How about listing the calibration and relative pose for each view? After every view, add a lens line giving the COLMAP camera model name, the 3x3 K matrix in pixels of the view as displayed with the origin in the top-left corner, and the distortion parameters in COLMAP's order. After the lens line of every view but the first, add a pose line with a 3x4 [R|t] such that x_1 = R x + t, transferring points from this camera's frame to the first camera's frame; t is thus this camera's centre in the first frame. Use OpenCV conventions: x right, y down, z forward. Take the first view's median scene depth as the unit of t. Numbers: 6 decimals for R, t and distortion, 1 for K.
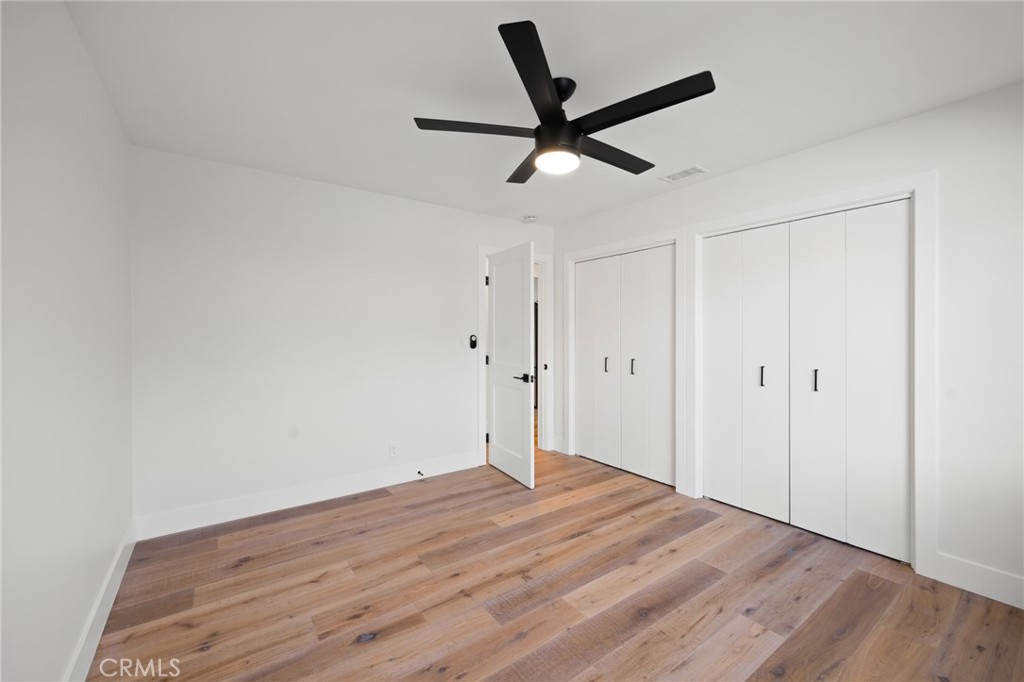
lens RADIAL K [[416.3, 0, 511.4], [0, 416.3, 335.3], [0, 0, 1]] dist [0.006276, -0.000025]
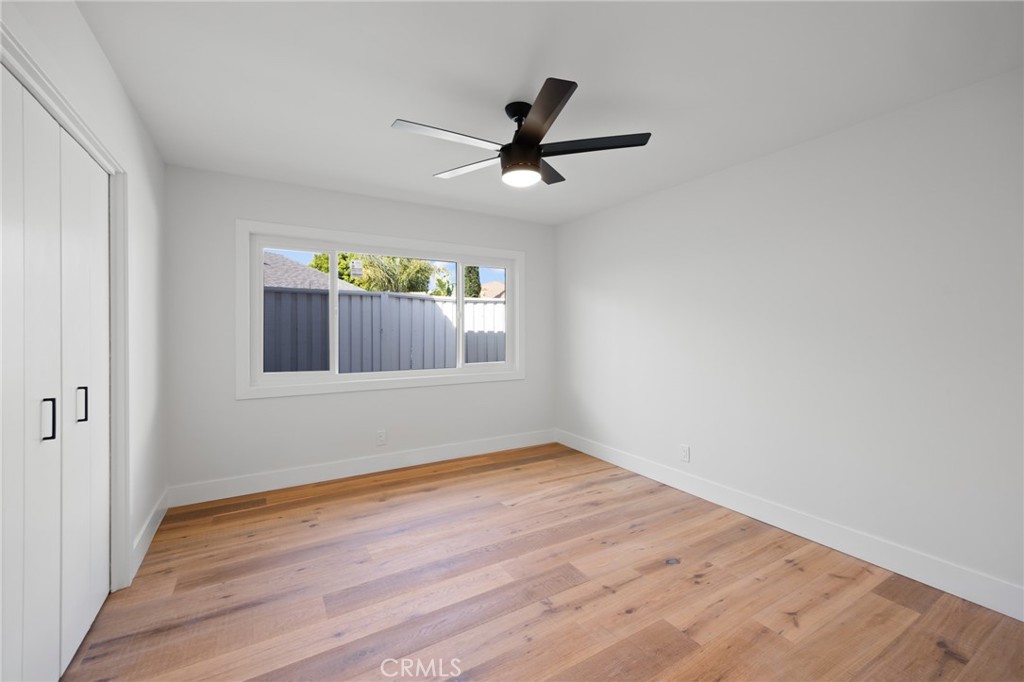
lens RADIAL K [[416.3, 0, 510.6], [0, 416.3, 332.9], [0, 0, 1]] dist [0.006276, -0.000025]
pose [[-0.995996, 0.001736, 0.089386, 0.035344], [0.003468, 0.999809, 0.019231, -0.015509], [-0.089335, 0.019464, -0.995811, 2.006706]]
